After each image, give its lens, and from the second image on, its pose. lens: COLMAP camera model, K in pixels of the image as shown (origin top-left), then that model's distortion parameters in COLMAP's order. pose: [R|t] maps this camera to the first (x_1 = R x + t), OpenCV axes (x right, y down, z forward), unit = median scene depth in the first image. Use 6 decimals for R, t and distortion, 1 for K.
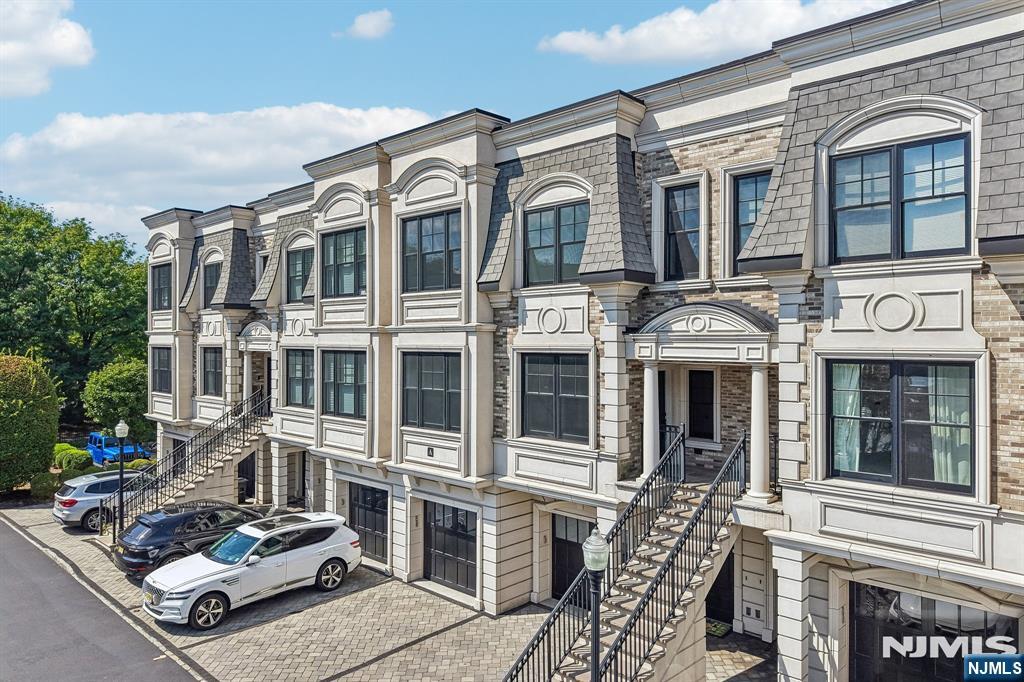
lens RADIAL K [[689.4, 0, 511.3], [0, 689.4, 346.4], [0, 0, 1]] dist [0.031279, -0.036736]
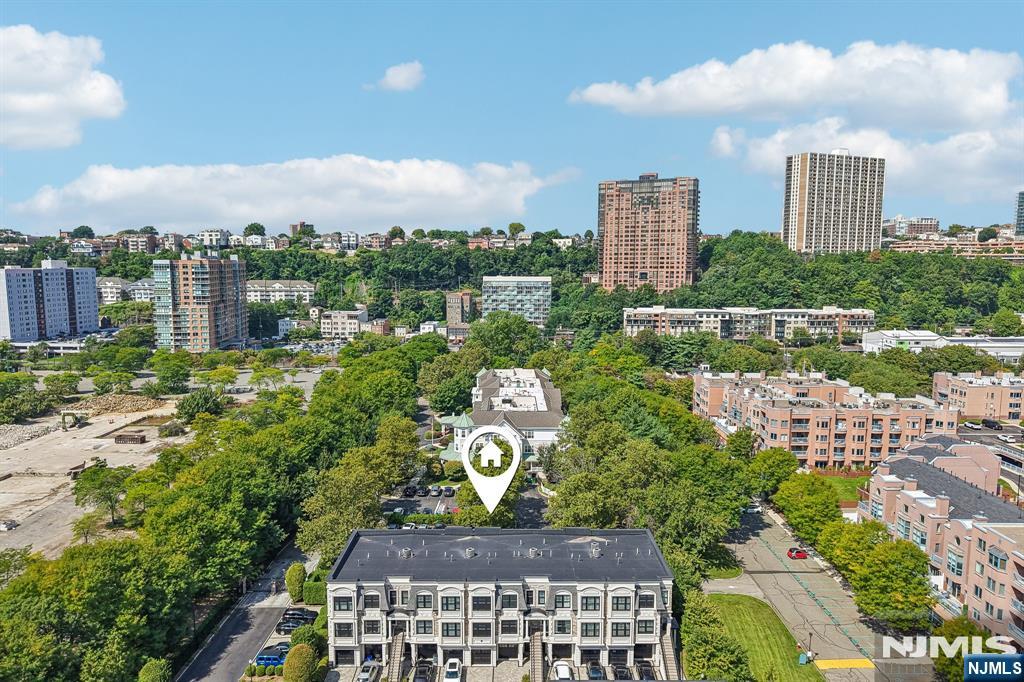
lens RADIAL K [[689.4, 0, 511.3], [0, 689.4, 346.4], [0, 0, 1]] dist [0.031279, -0.036736]
pose [[0.720739, -0.095148, 0.686646, -3.944906], [0.004823, 0.991200, 0.132287, -3.237410], [-0.693190, -0.092032, 0.714855, -3.143386]]
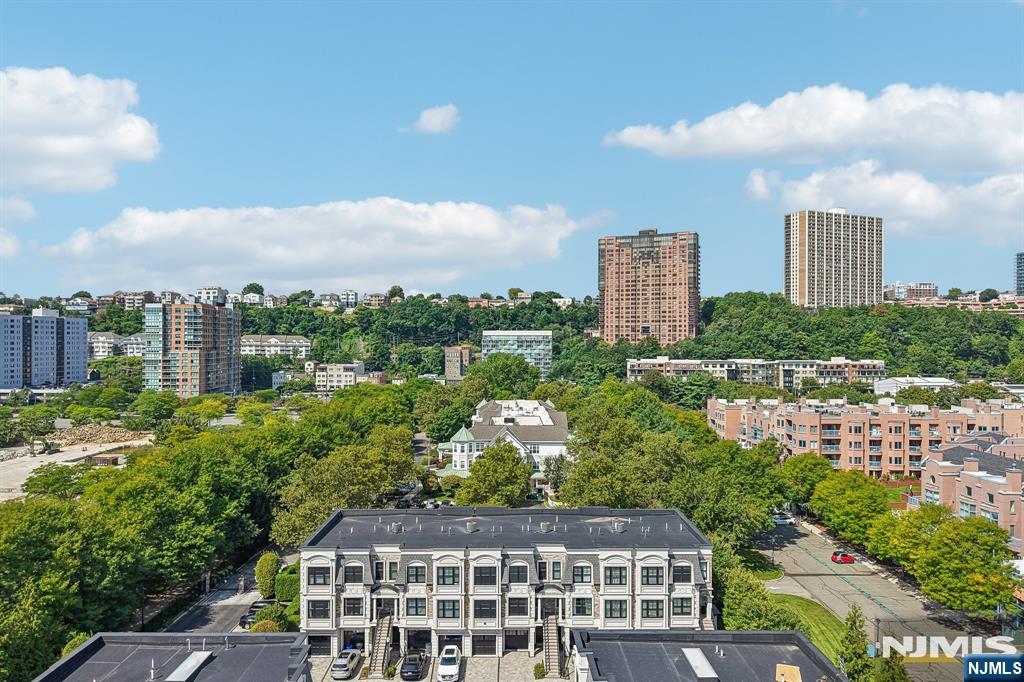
lens RADIAL K [[689.4, 0, 511.3], [0, 689.4, 346.4], [0, 0, 1]] dist [0.031279, -0.036736]
pose [[0.719137, -0.014848, 0.694710, -3.528975], [0.004816, 0.999854, 0.016384, -1.948155], [-0.694852, -0.008437, 0.719104, -2.584994]]
